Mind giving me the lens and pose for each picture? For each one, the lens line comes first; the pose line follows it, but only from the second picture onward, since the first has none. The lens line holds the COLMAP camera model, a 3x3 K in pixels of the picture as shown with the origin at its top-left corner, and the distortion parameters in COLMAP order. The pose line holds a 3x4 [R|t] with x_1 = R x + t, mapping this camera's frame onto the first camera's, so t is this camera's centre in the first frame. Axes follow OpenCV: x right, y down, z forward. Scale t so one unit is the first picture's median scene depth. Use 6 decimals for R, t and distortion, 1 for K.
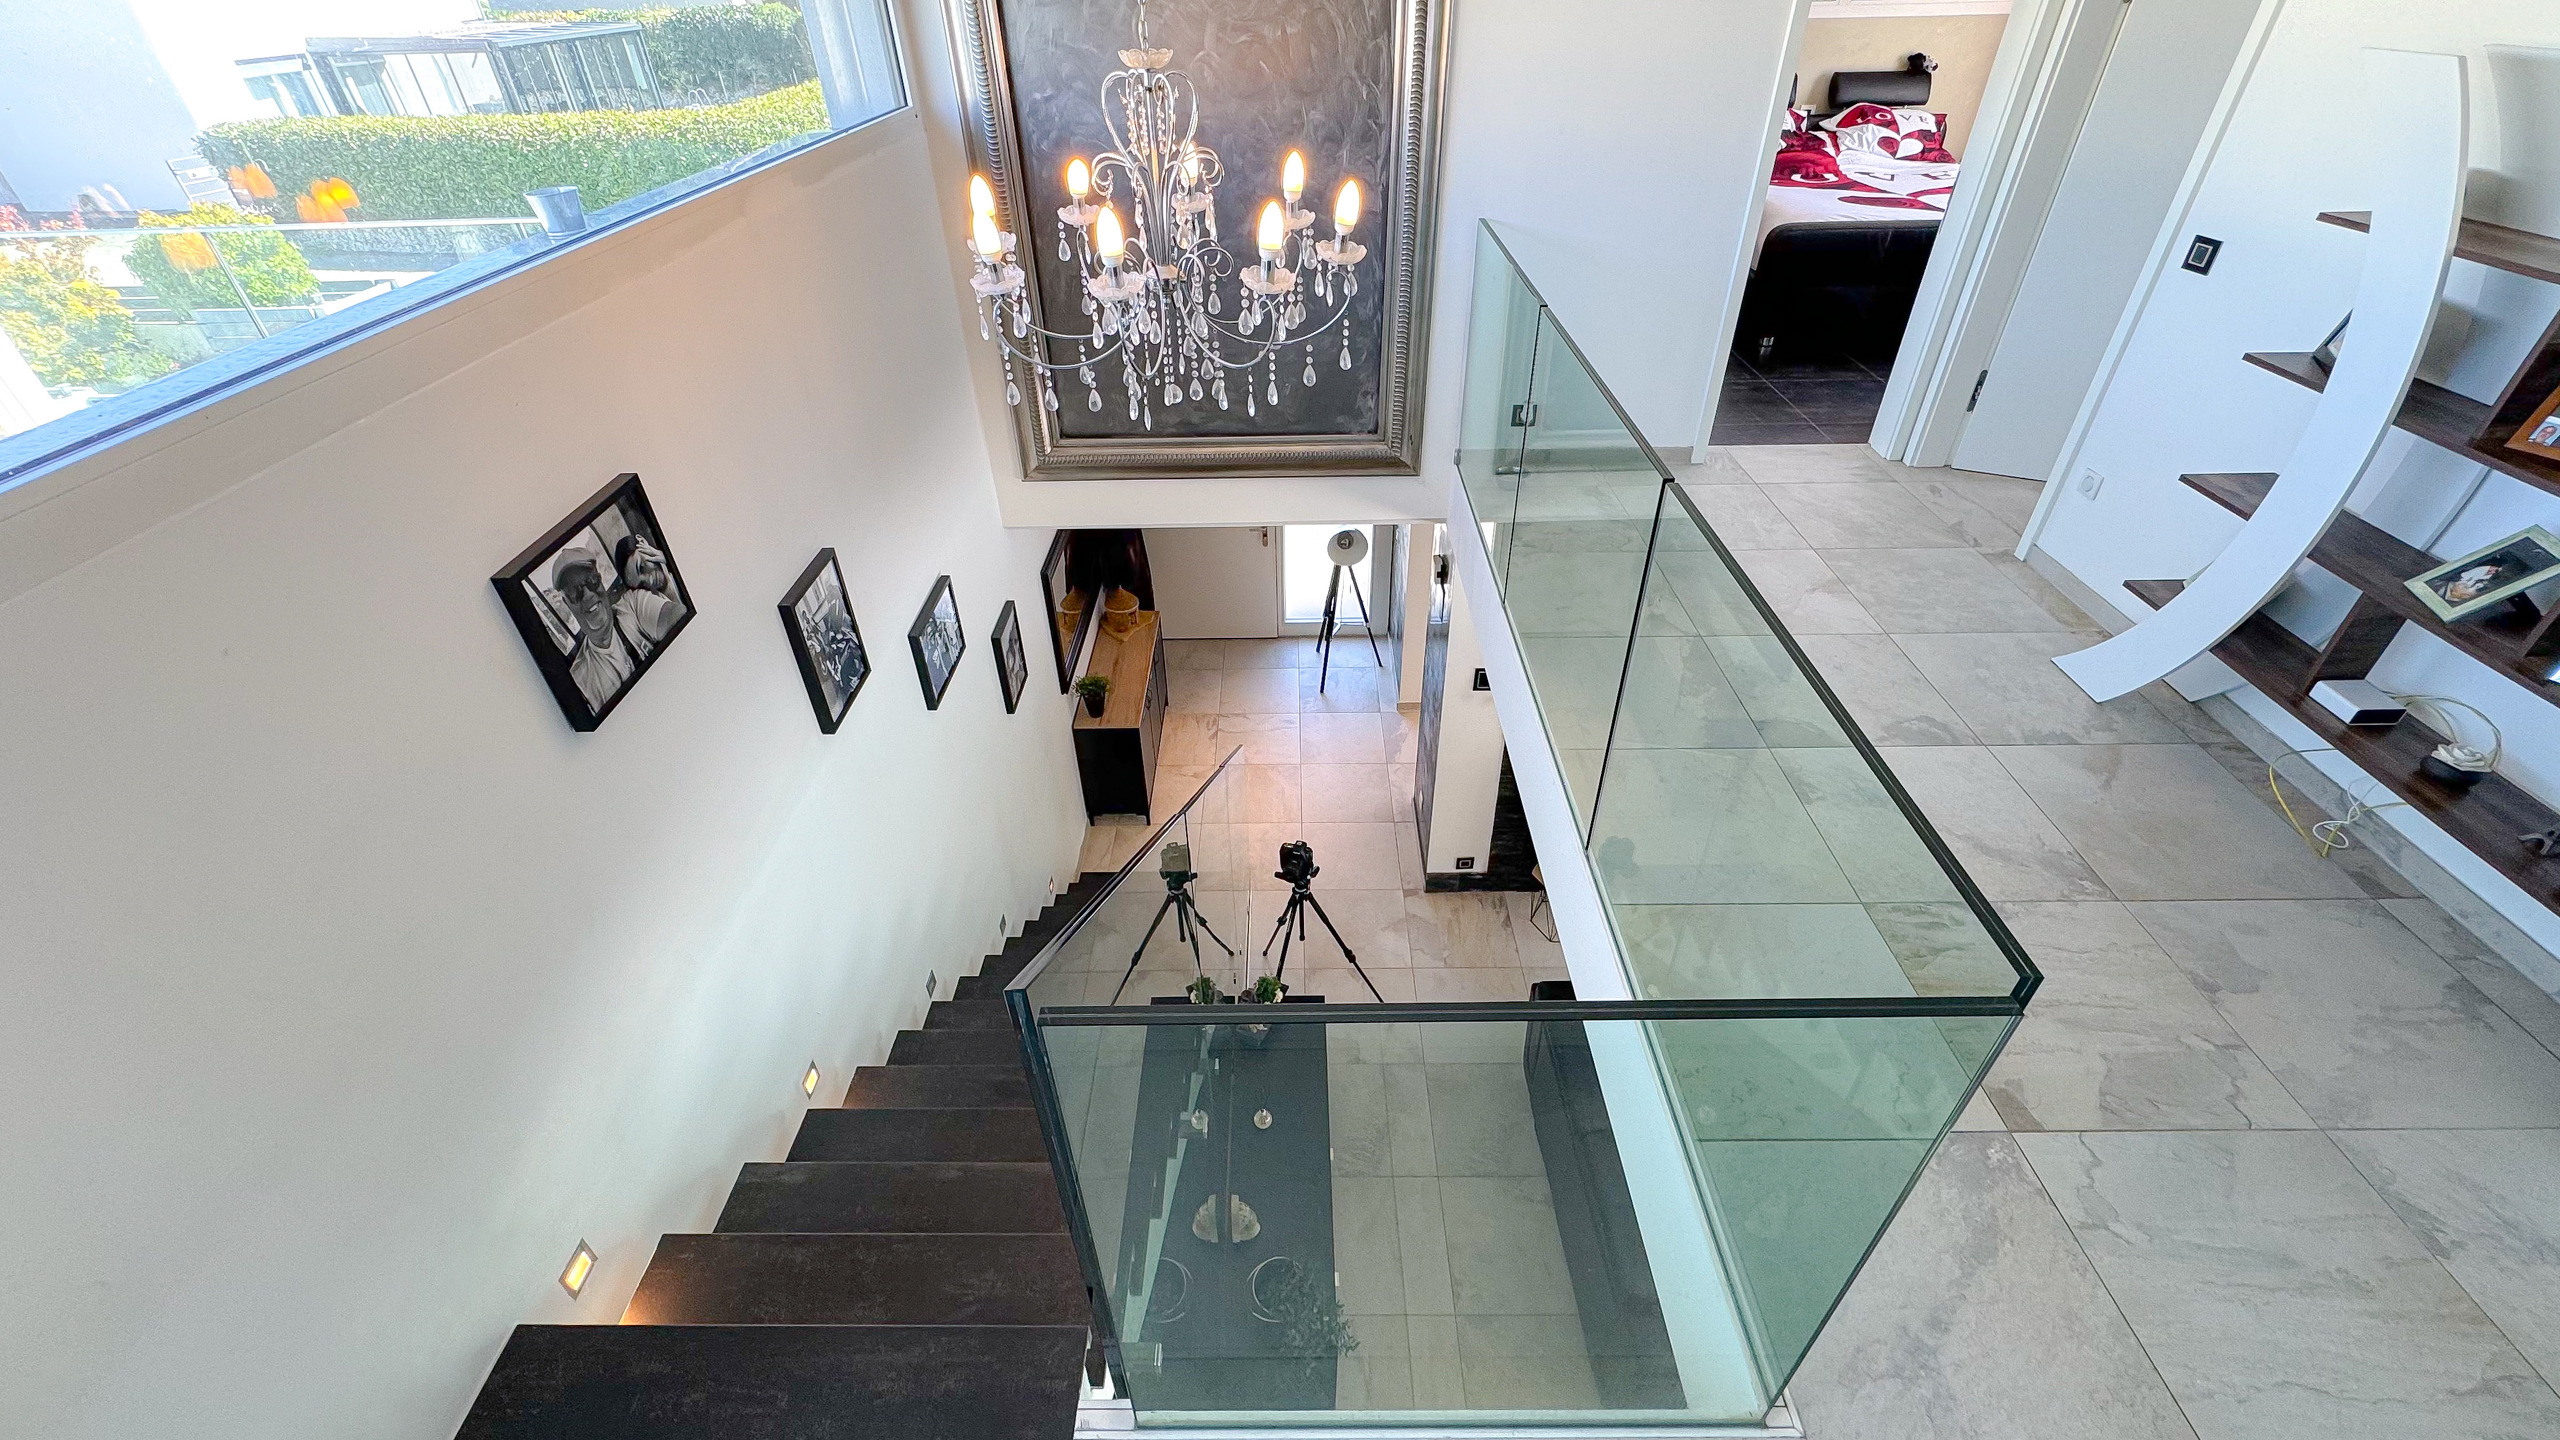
lens RADIAL K [[1041.5, 0, 1288.6], [0, 1041.5, 687.9], [0, 0, 1]] dist [0.001767, 0.000190]
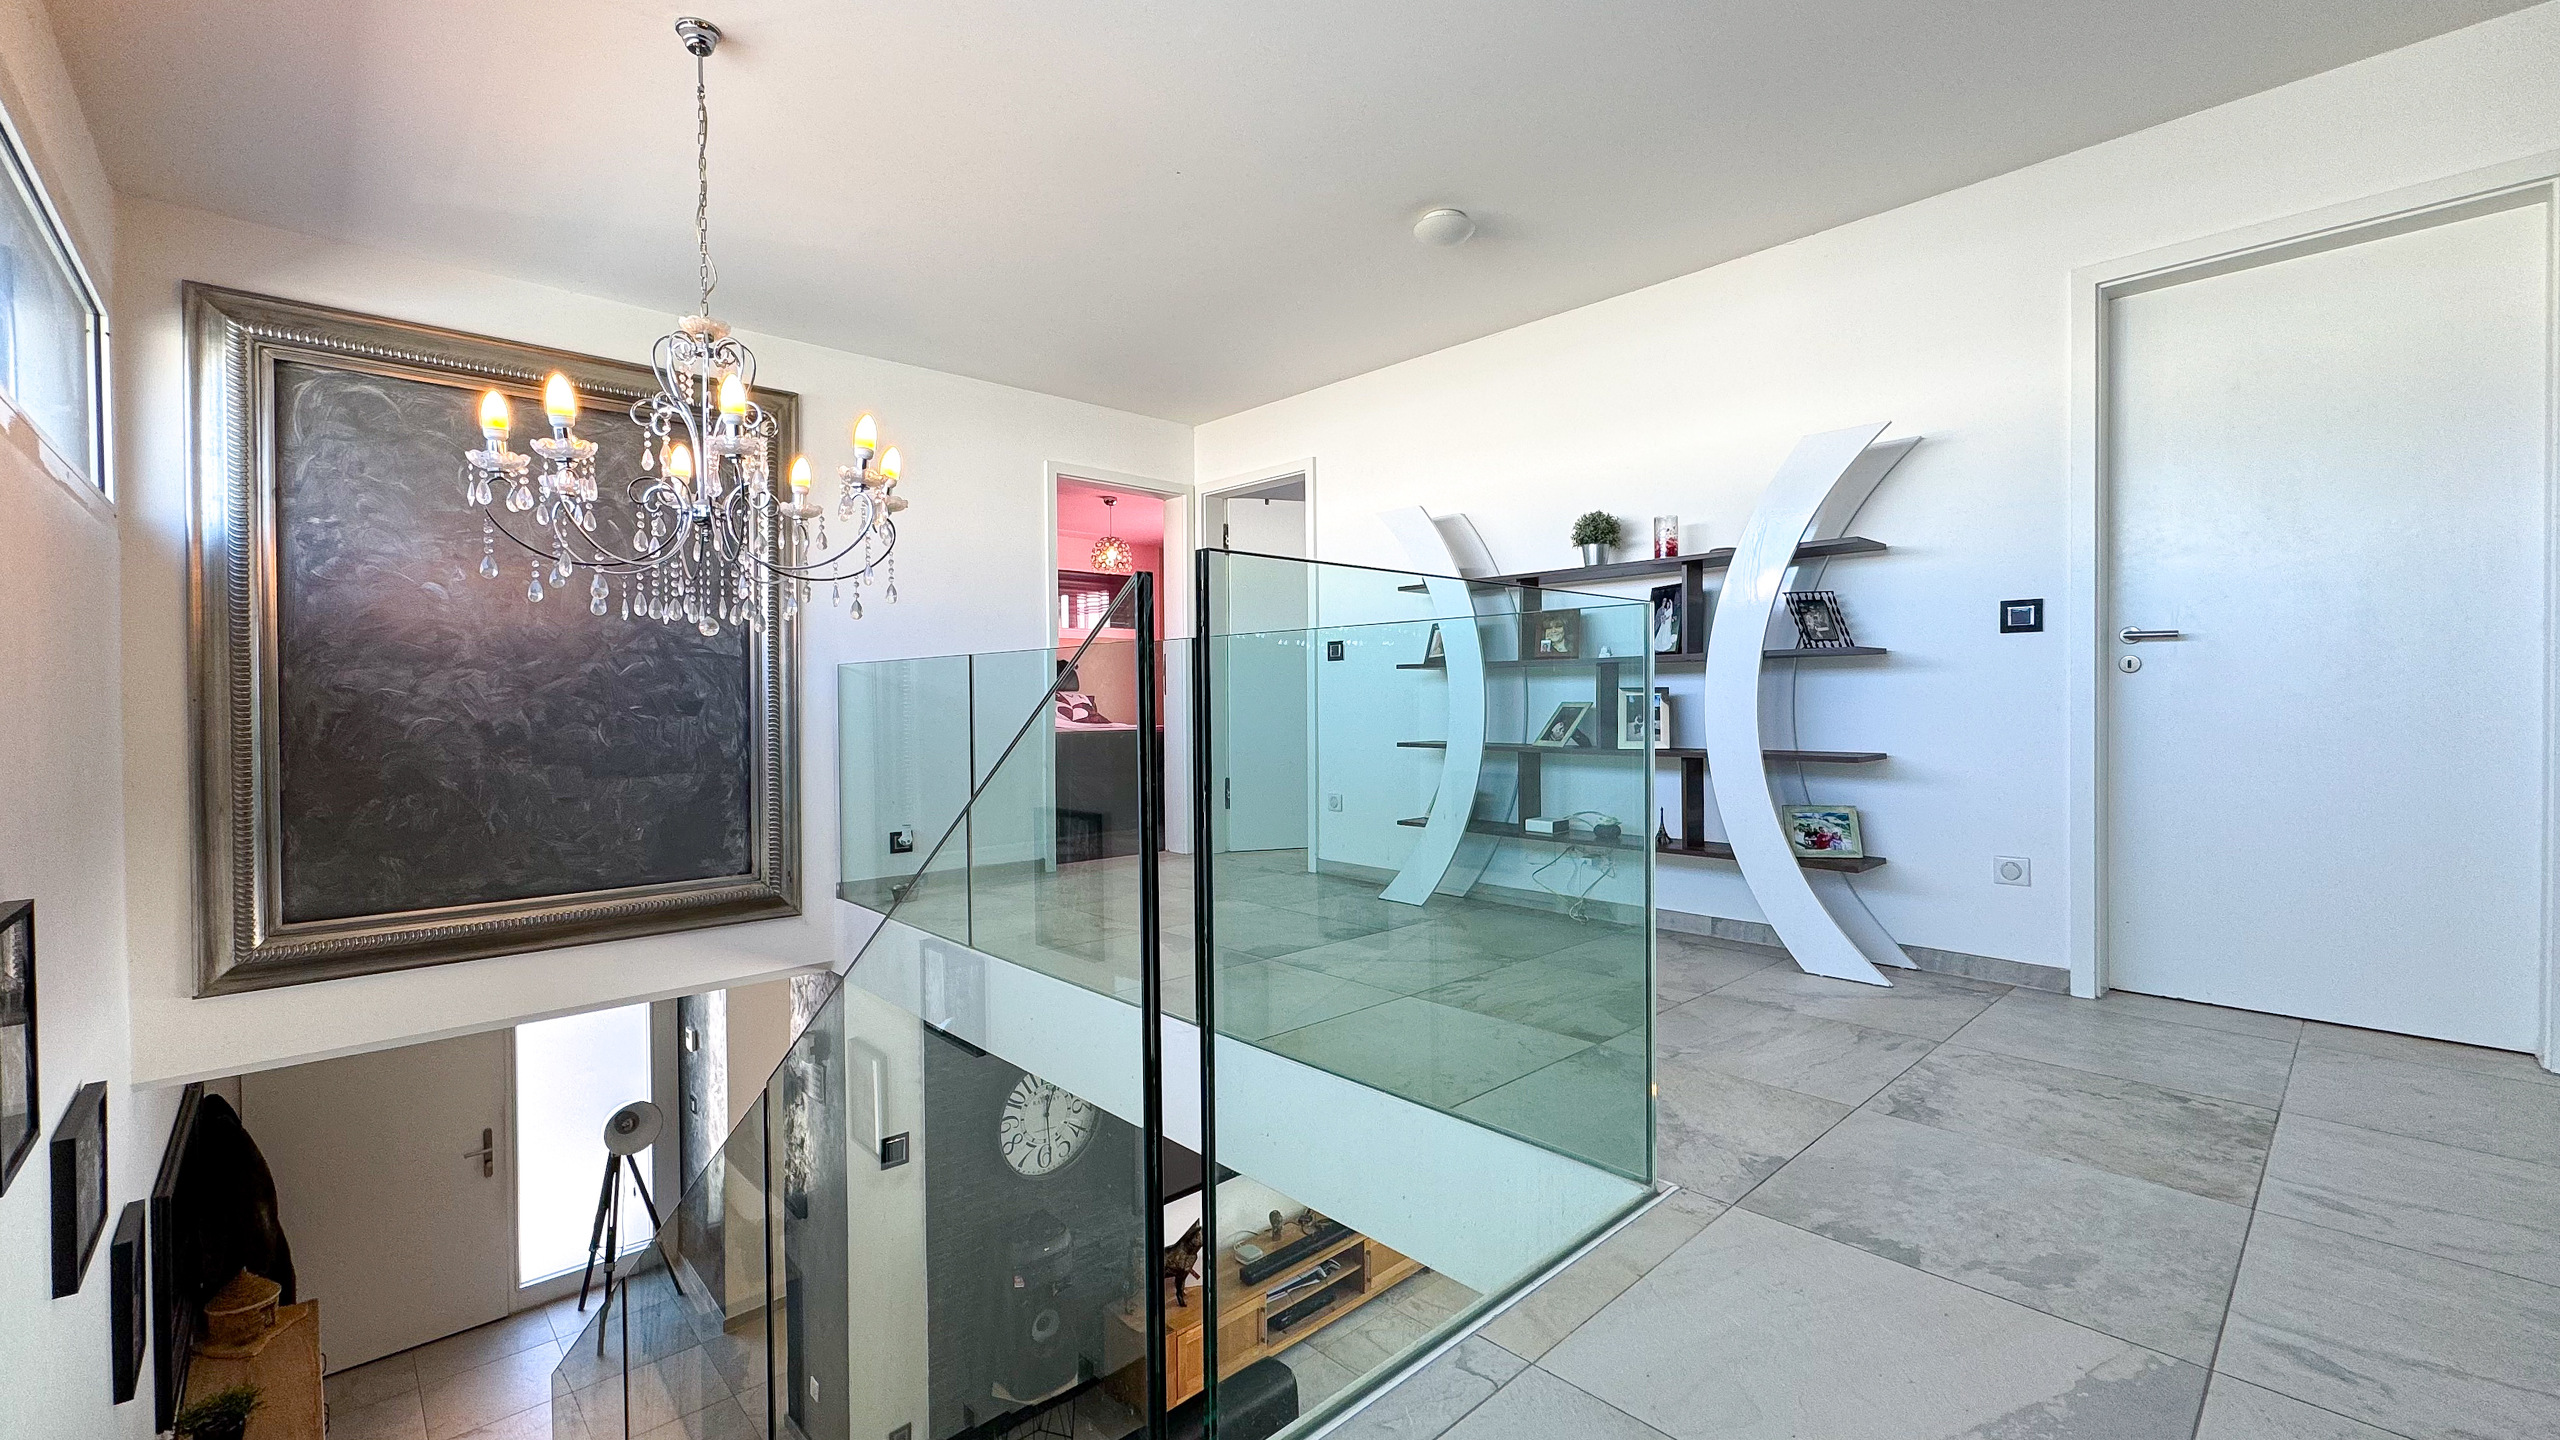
lens RADIAL K [[1041.5, 0, 1269.4], [0, 1041.5, 701.7], [0, 0, 1]] dist [0.001767, 0.000190]
pose [[0.733078, 0.005150, 0.680125, -0.210634], [0.389214, 0.816878, -0.425702, 0.208379], [-0.557772, 0.576788, 0.596831, 0.095439]]
